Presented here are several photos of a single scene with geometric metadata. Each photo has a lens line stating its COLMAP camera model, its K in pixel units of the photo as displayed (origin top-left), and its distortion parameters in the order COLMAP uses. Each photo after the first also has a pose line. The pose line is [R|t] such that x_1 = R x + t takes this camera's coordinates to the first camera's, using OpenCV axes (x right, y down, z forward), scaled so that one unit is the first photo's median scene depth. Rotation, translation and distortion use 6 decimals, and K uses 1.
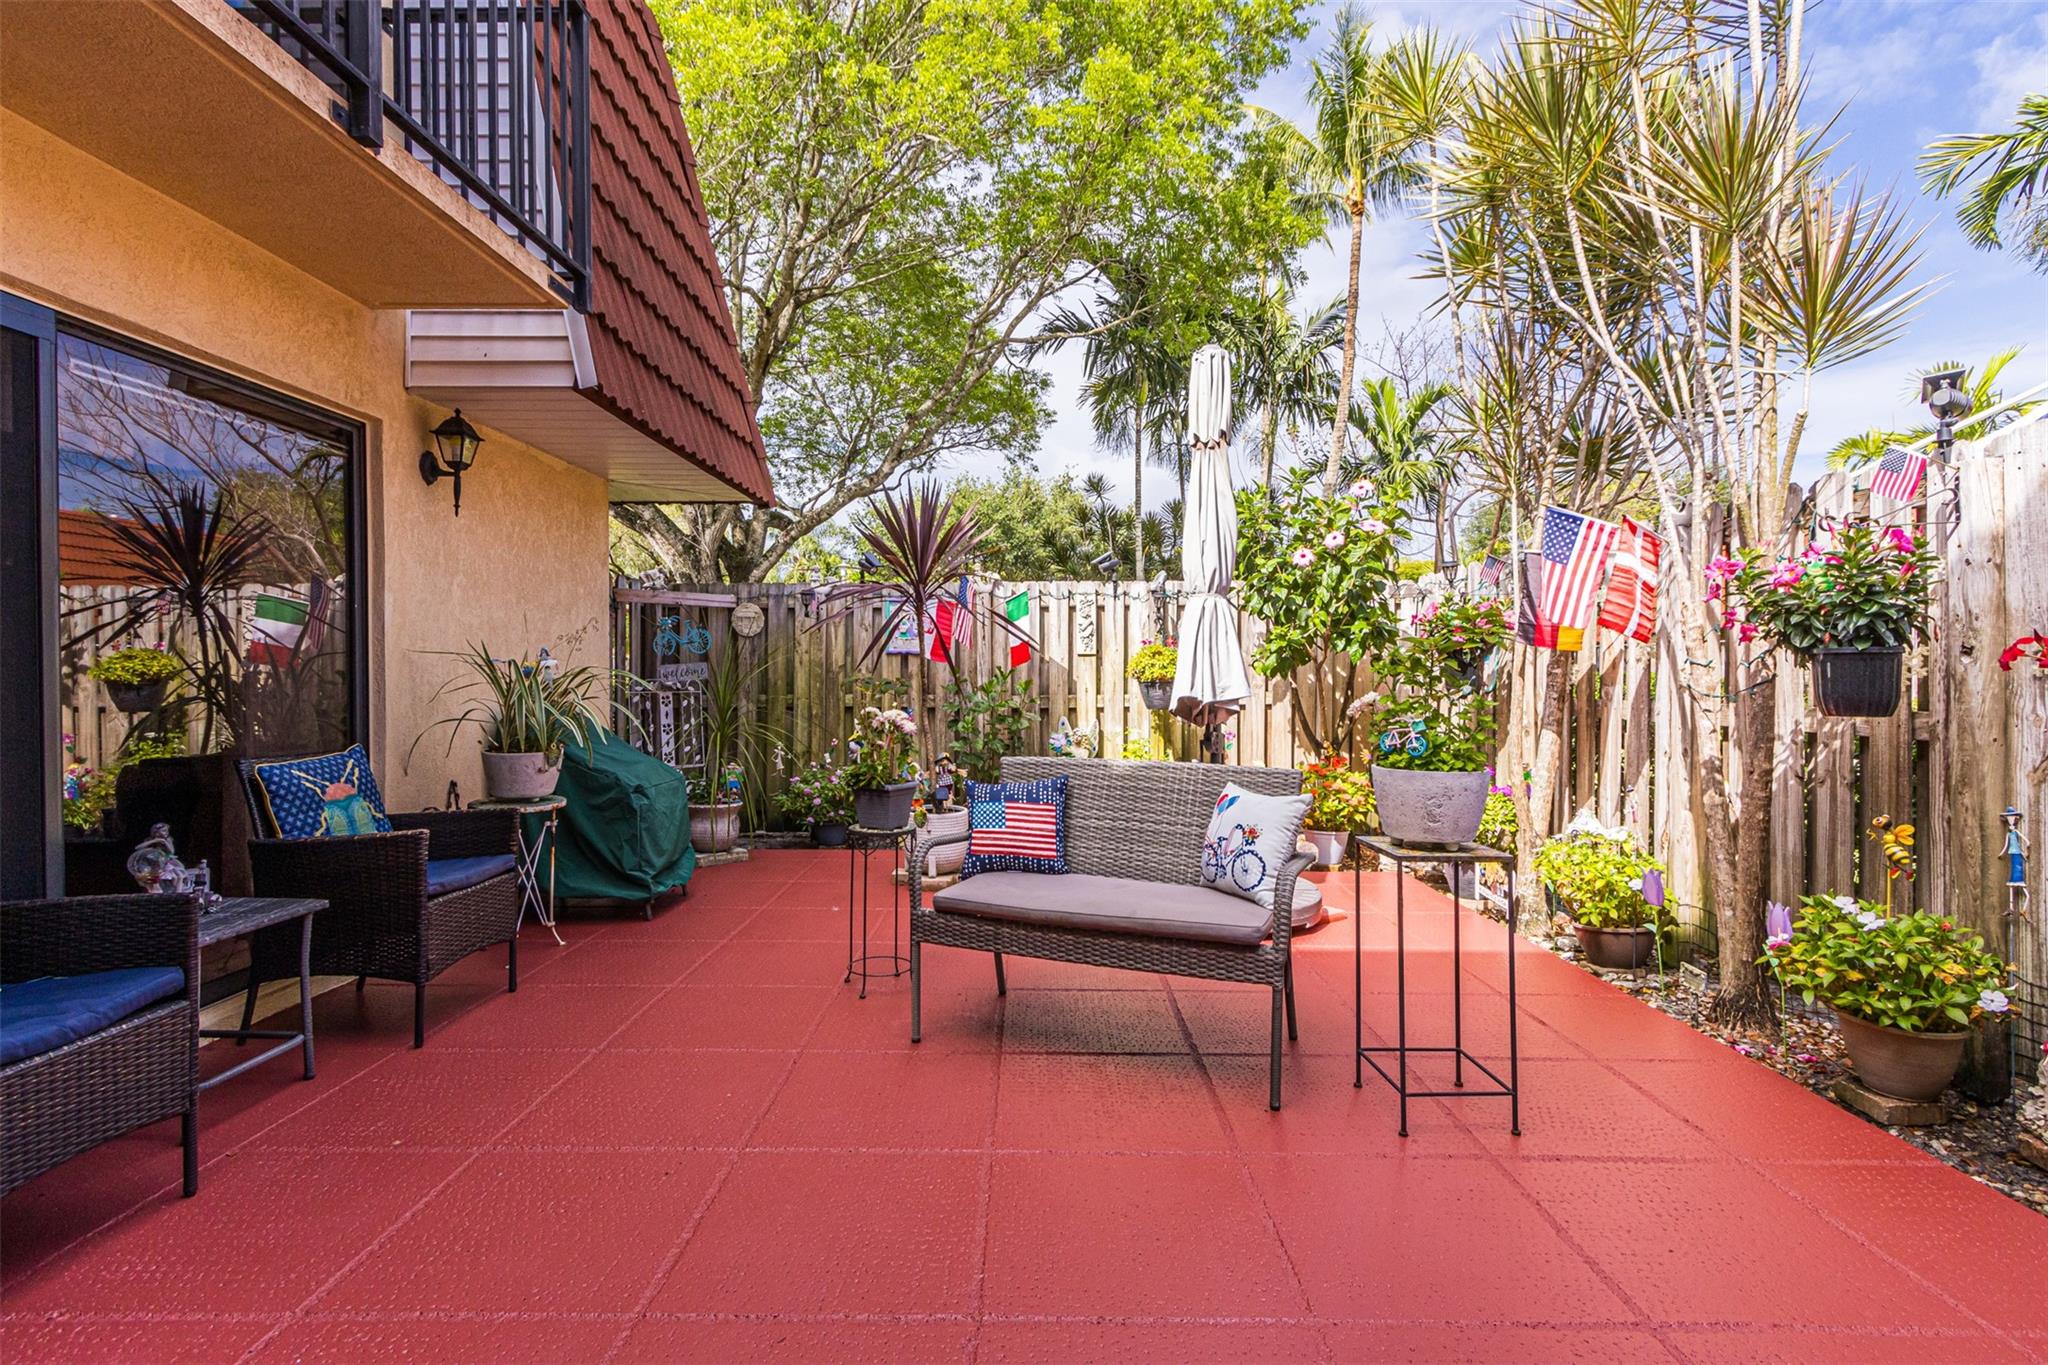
lens RADIAL K [[956.0, 0, 1029.5], [0, 956.0, 677.1], [0, 0, 1]] dist [0.000415, 0.000451]
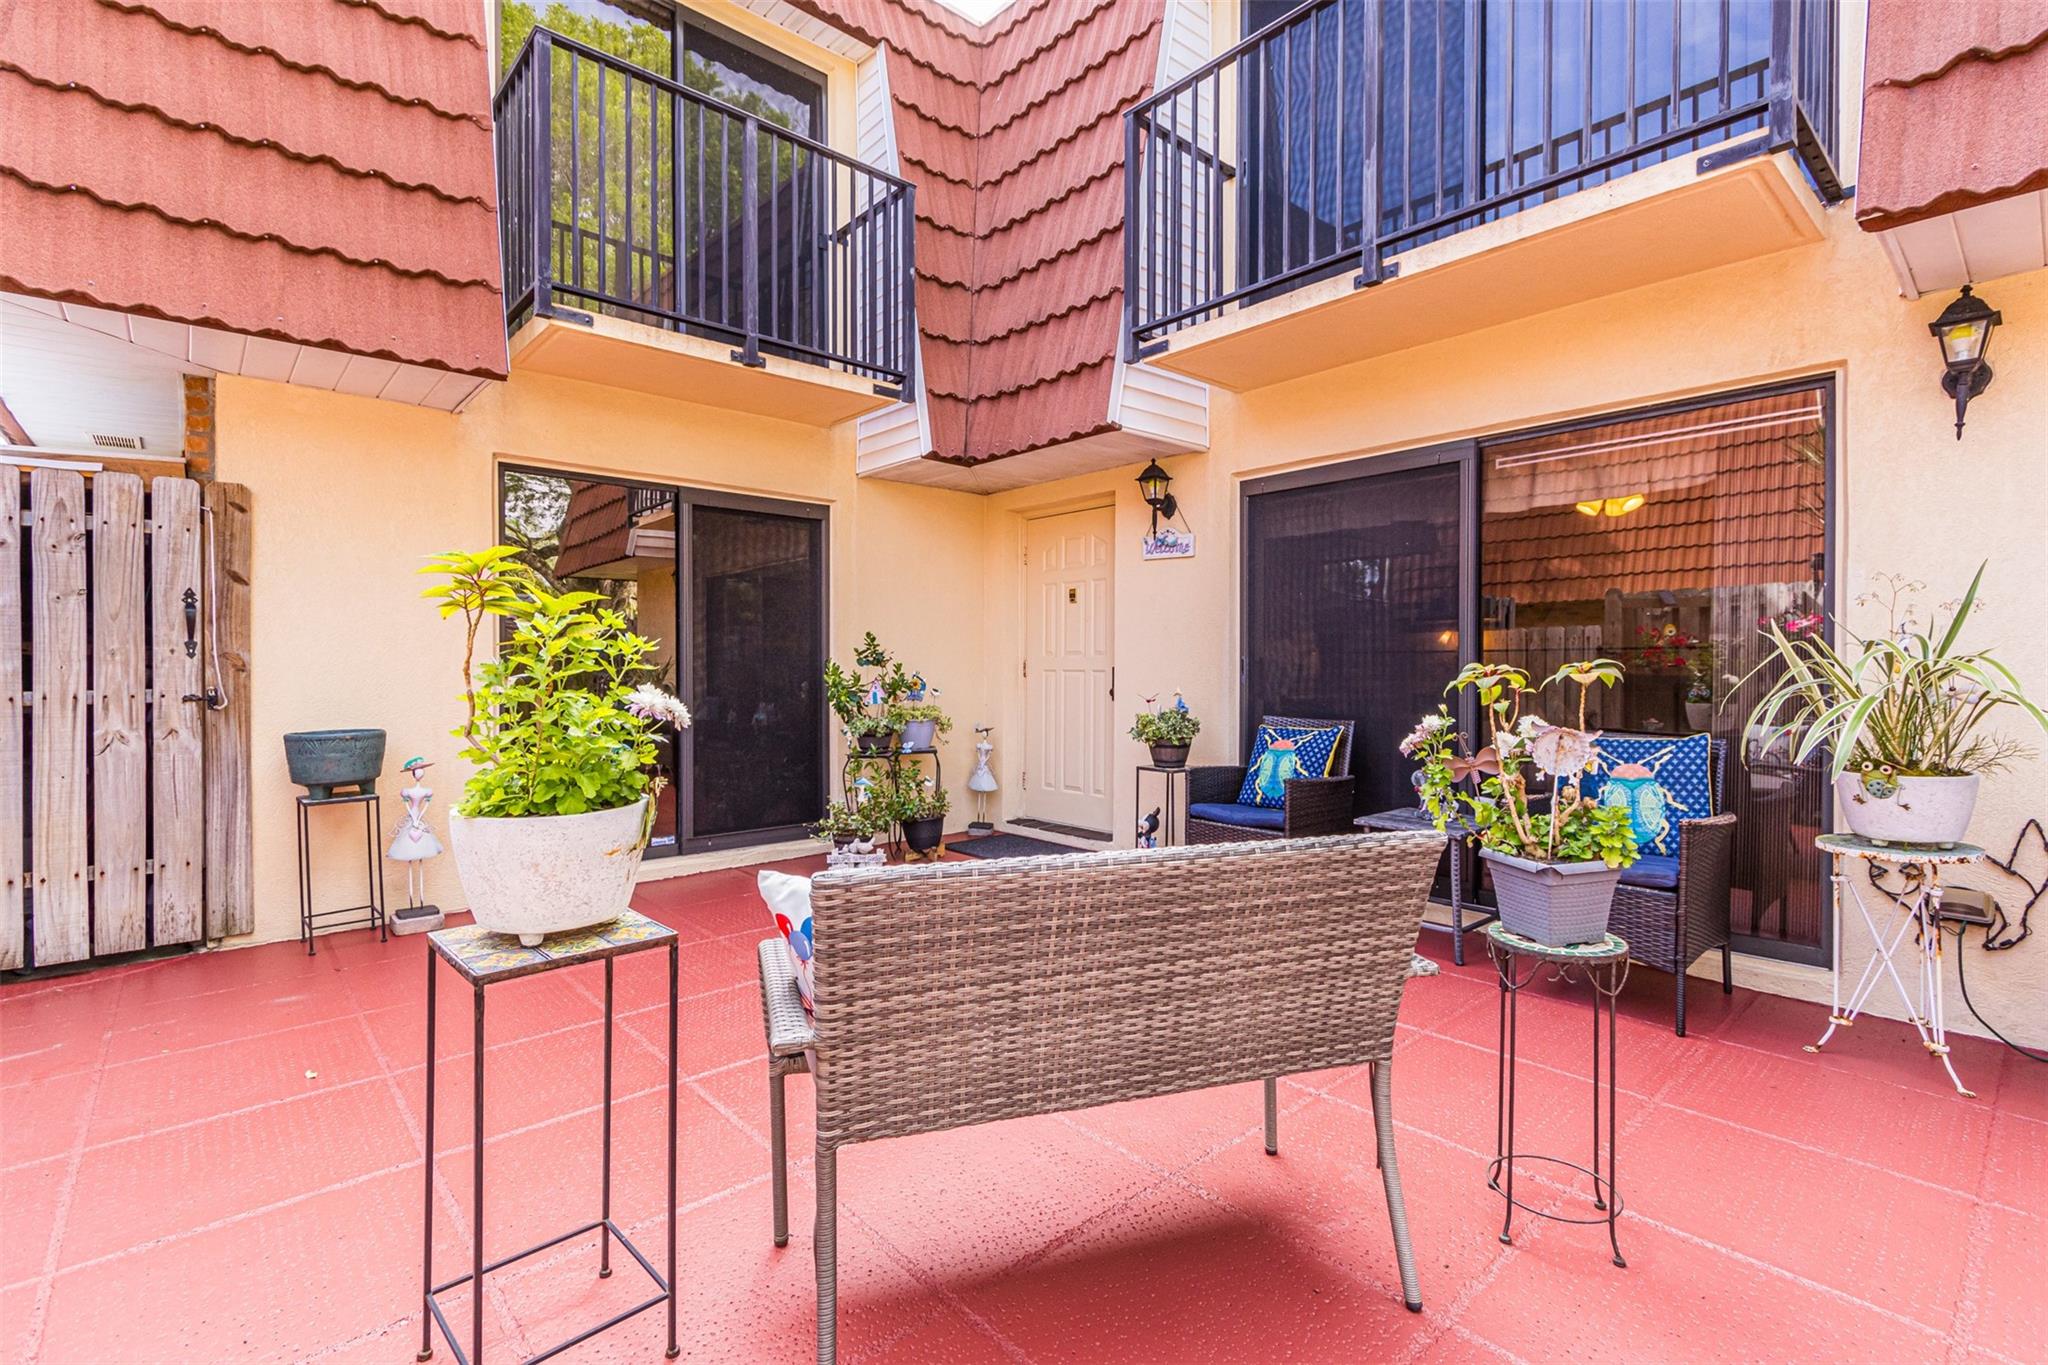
lens RADIAL K [[956.0, 0, 1029.5], [0, 956.0, 677.1], [0, 0, 1]] dist [0.000415, 0.000451]
pose [[-0.748144, 0.005329, -0.663515, 0.390772], [-0.004667, 0.999901, 0.013293, 0.002148], [0.663520, 0.013041, -0.748045, 1.077937]]
